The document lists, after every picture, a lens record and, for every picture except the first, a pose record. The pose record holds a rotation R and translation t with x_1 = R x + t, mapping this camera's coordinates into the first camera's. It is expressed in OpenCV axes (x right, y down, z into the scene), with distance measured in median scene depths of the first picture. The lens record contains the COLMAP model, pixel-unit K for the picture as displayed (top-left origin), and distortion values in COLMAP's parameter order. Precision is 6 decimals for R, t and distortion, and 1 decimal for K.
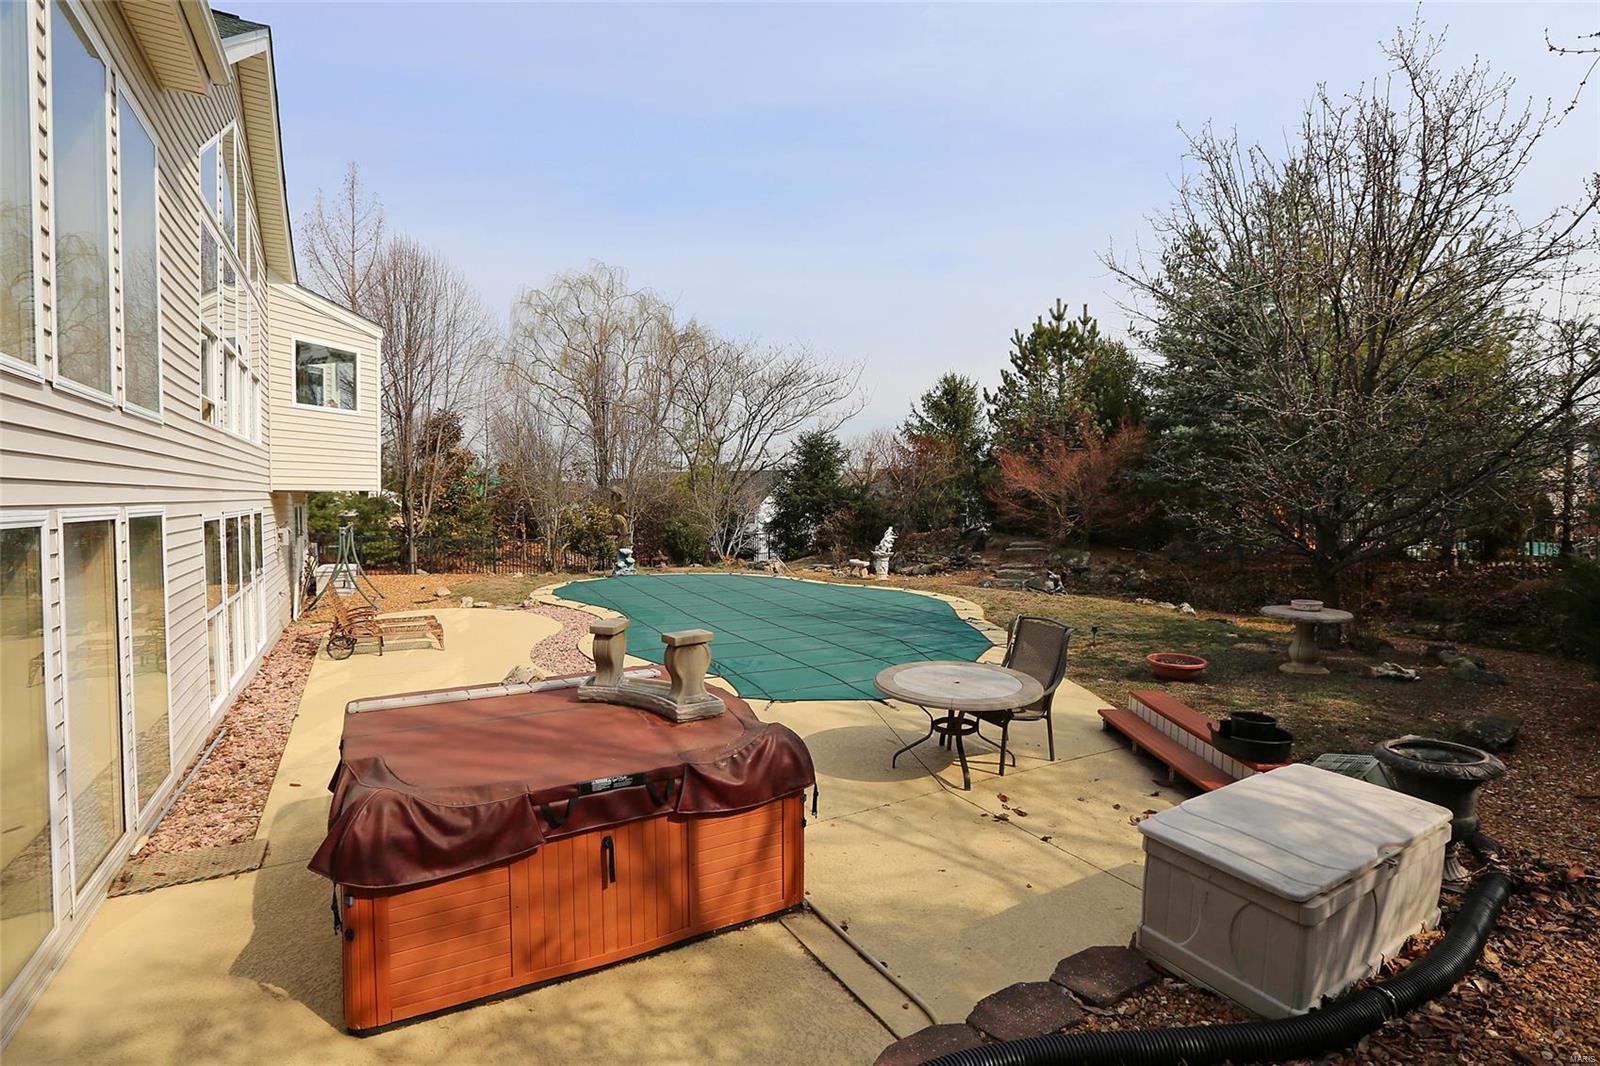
lens RADIAL K [[722.8, 0, 800.0], [0, 722.8, 533.0], [0, 0, 1]] dist [-0.083591, 0.000017]
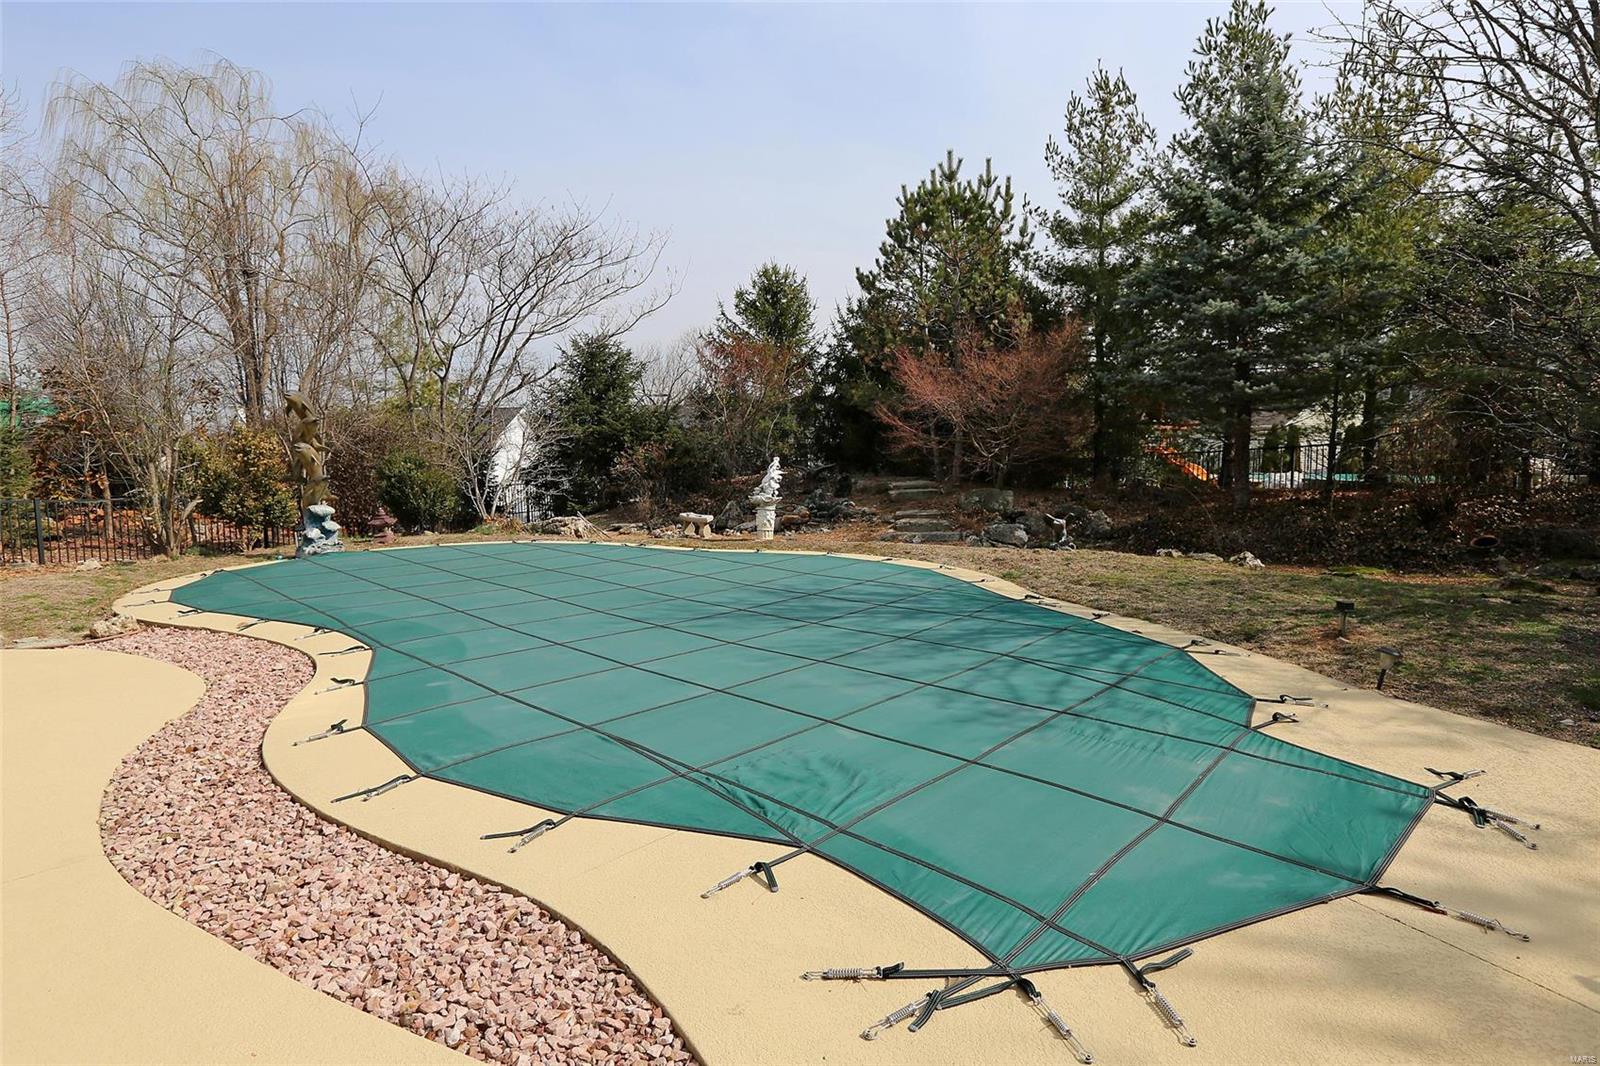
lens RADIAL K [[851.1, 0, 804.4], [0, 851.1, 521.5], [0, 0, 1]] dist [-0.061702, 0.032022]
pose [[0.947556, -0.040096, 0.317064, -0.066798], [0.027520, 0.998650, 0.044045, 0.011271], [-0.318402, -0.033009, 0.947381, 0.193261]]
